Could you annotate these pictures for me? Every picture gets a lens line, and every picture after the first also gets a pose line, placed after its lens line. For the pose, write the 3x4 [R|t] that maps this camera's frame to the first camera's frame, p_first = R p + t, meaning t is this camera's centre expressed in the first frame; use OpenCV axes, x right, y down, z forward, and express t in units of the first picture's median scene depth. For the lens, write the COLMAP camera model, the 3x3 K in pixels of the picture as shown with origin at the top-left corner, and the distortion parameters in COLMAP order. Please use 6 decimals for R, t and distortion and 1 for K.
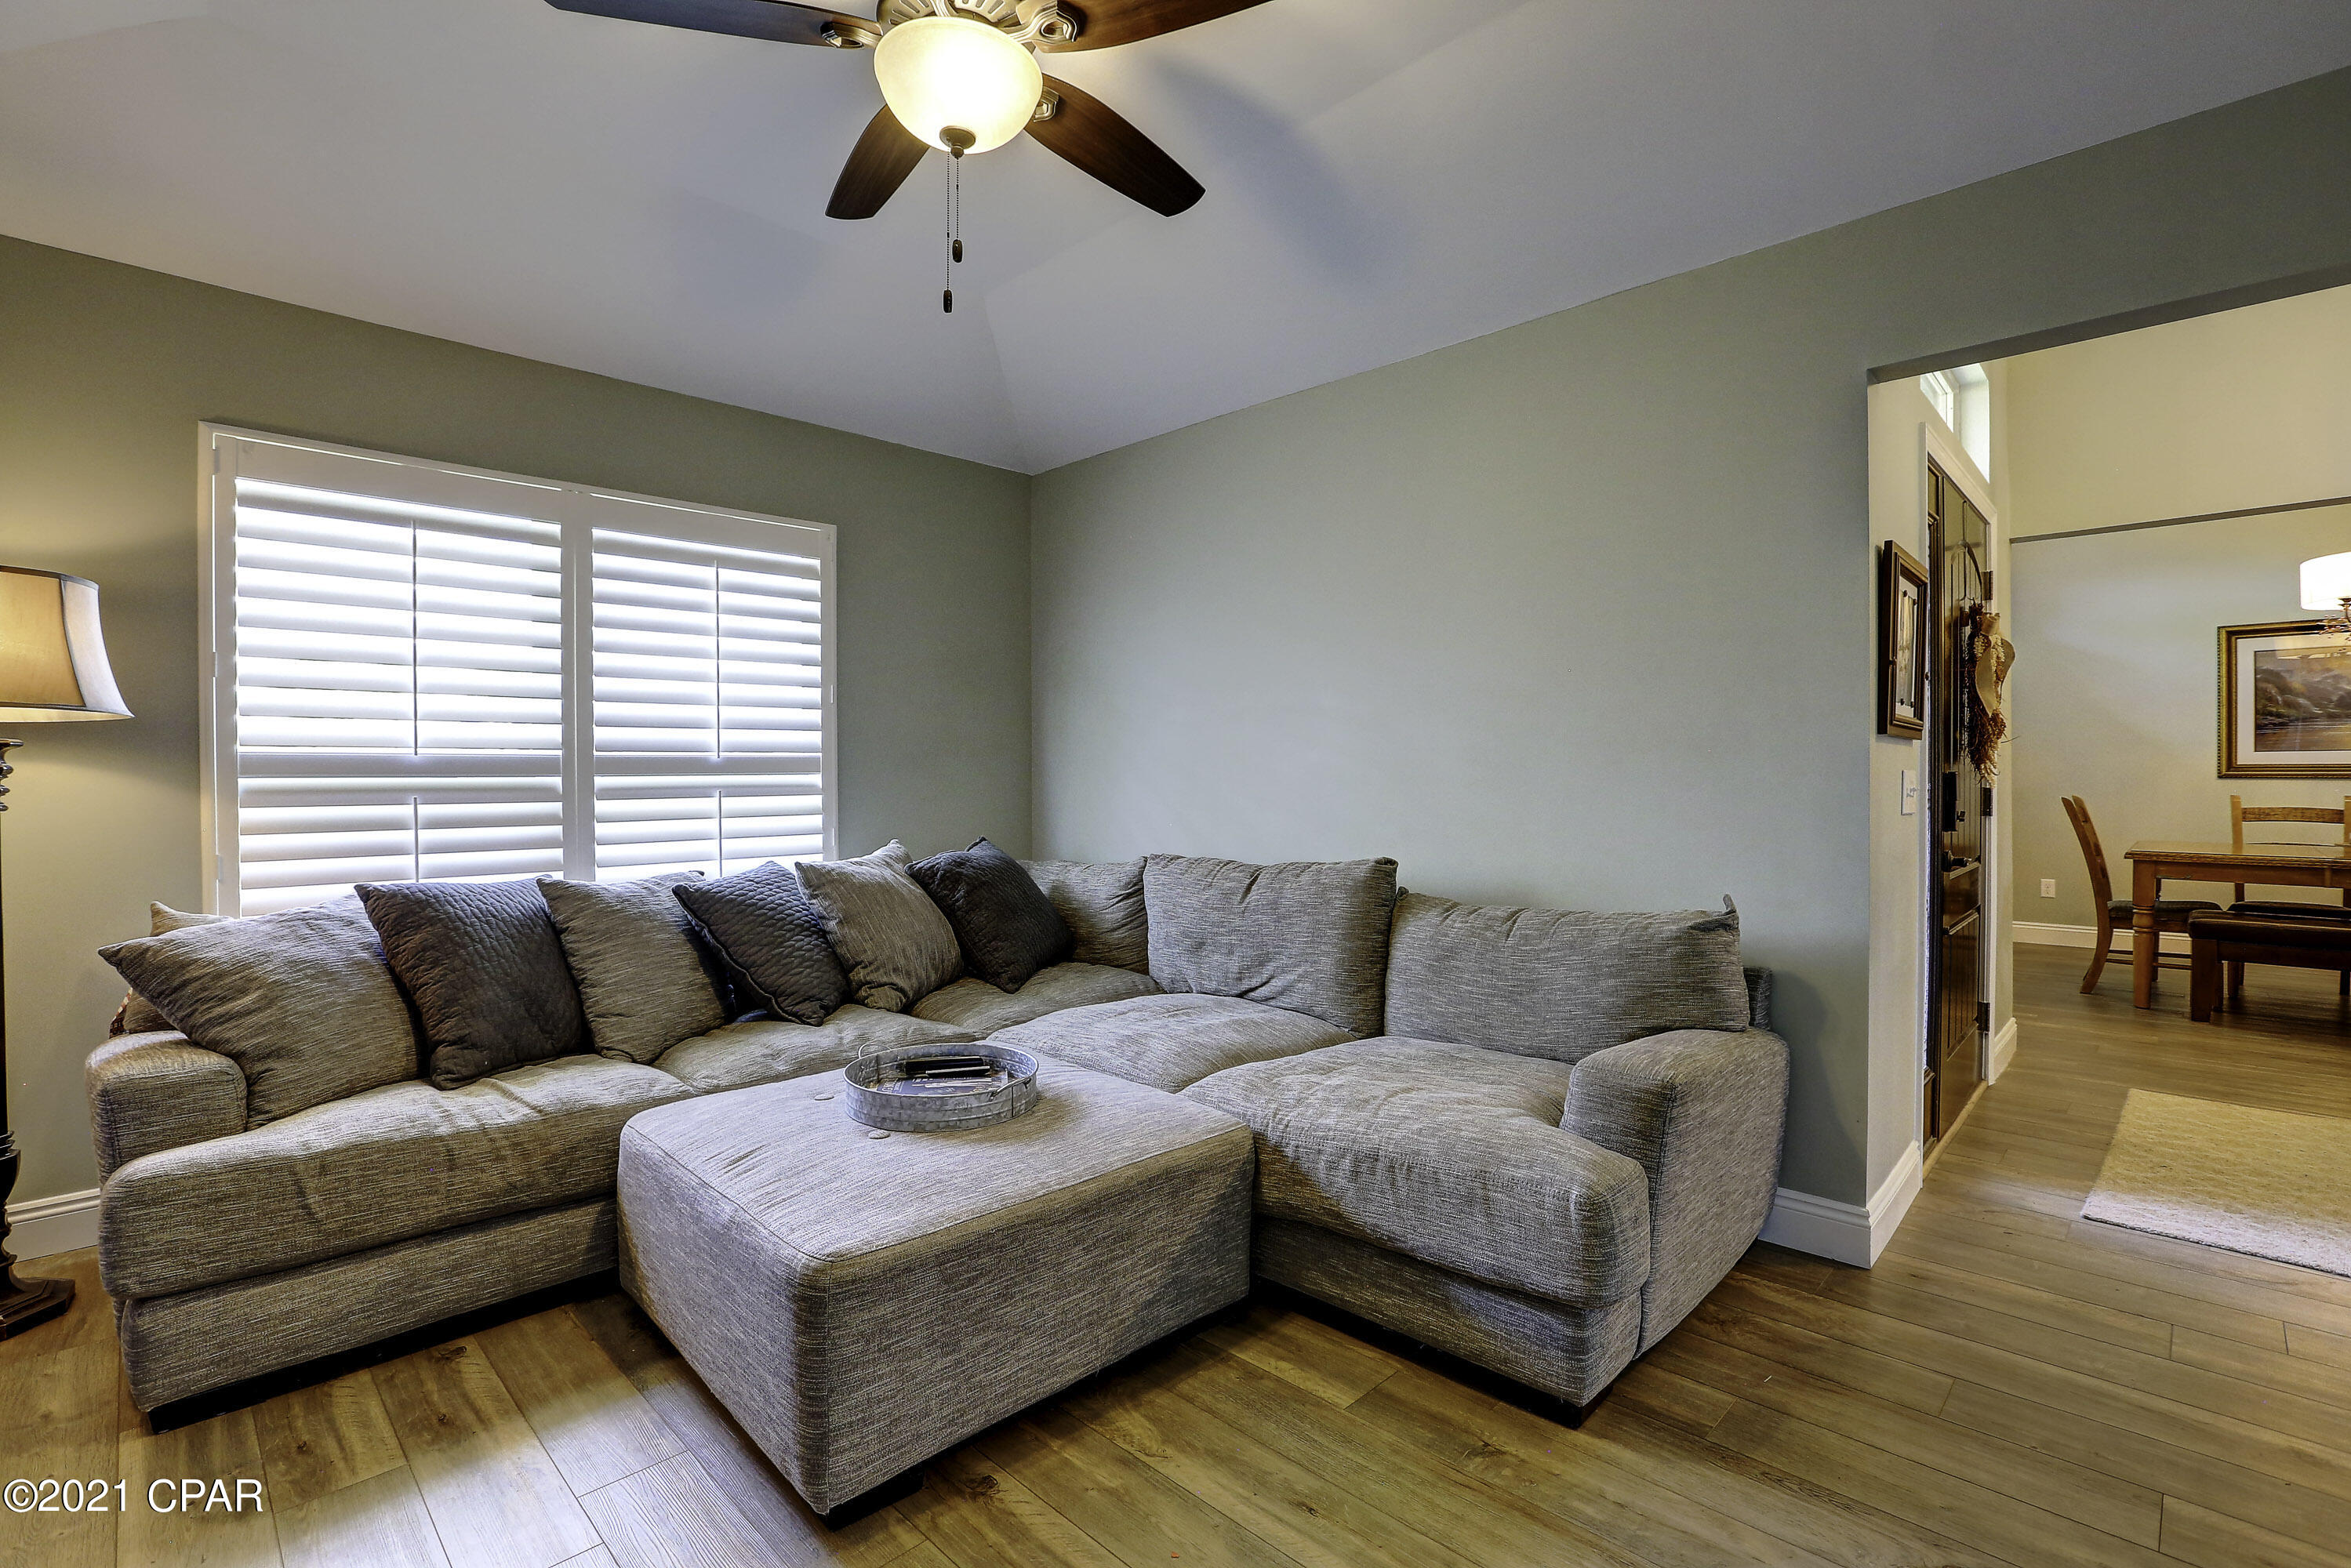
lens RADIAL K [[1076.5, 0, 1165.4], [0, 1076.5, 779.6], [0, 0, 1]] dist [-0.034479, 0.006107]
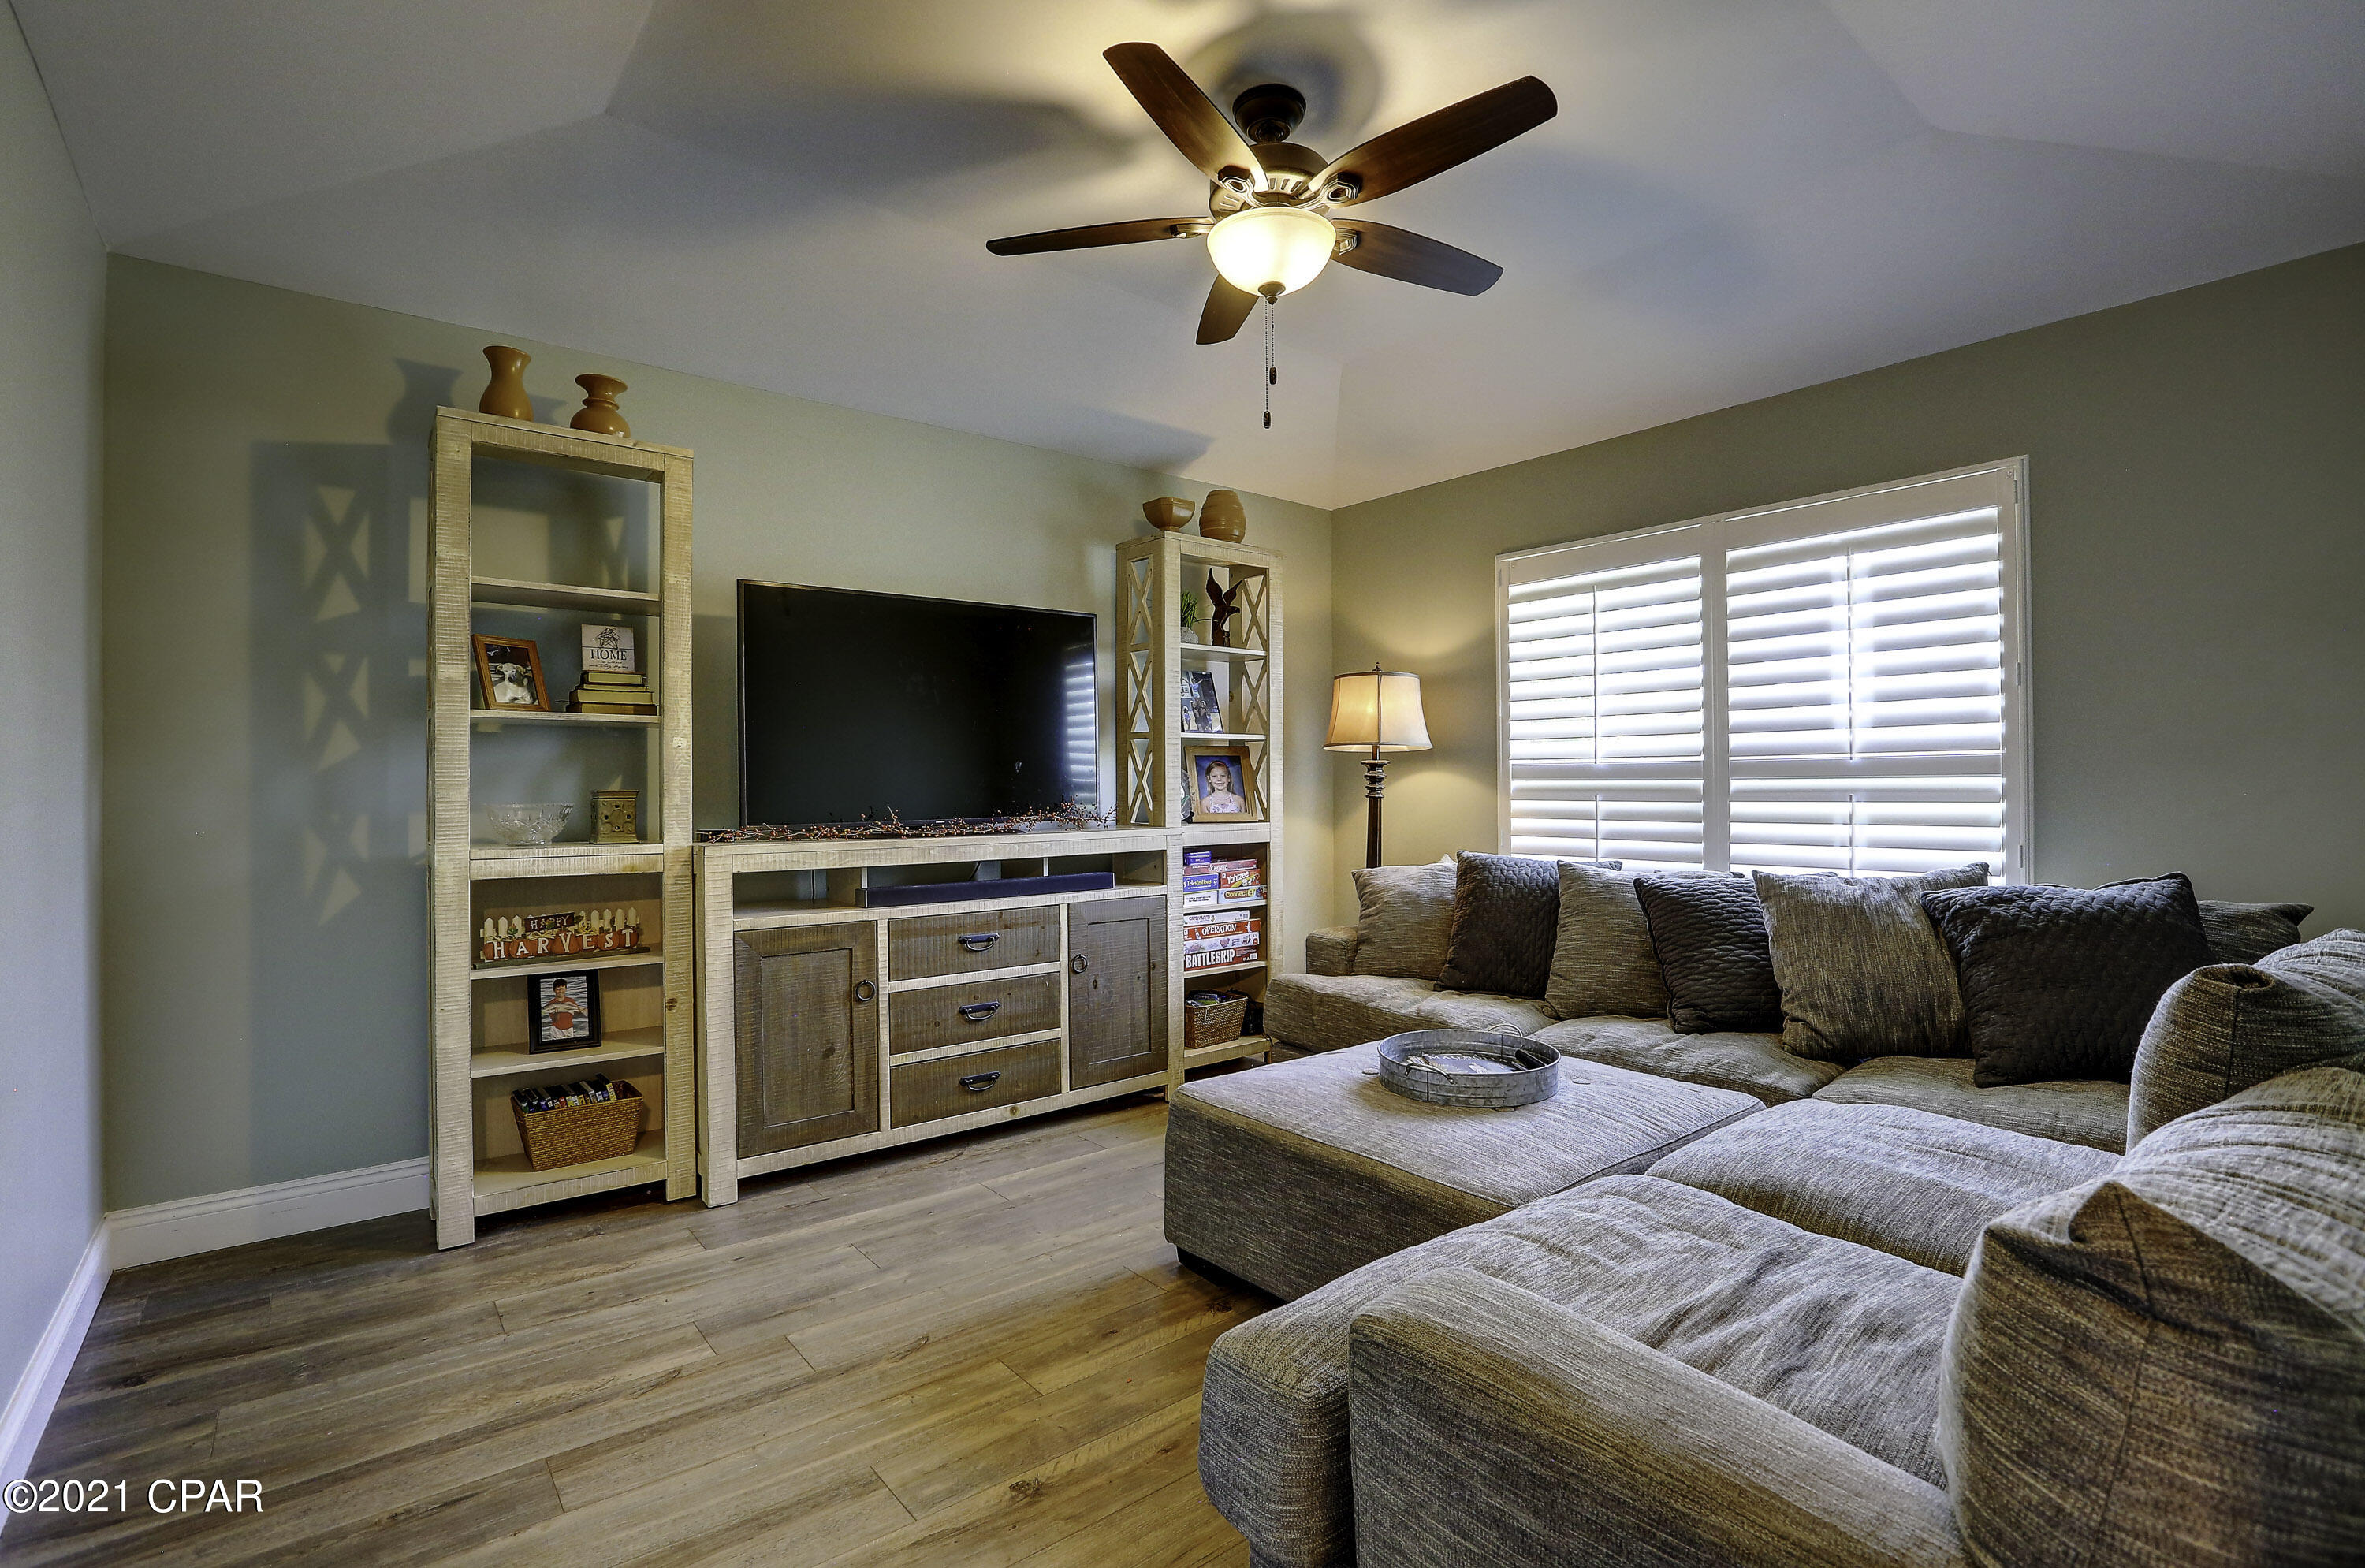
lens RADIAL K [[1083.1, 0, 1181.2], [0, 1083.1, 788.0], [0, 0, 1]] dist [-0.034479, 0.006107]
pose [[-0.096973, 0.008050, -0.995254, 0.685447], [0.003461, 0.999964, 0.007751, -0.005455], [0.995281, -0.002693, -0.096998, 0.620240]]
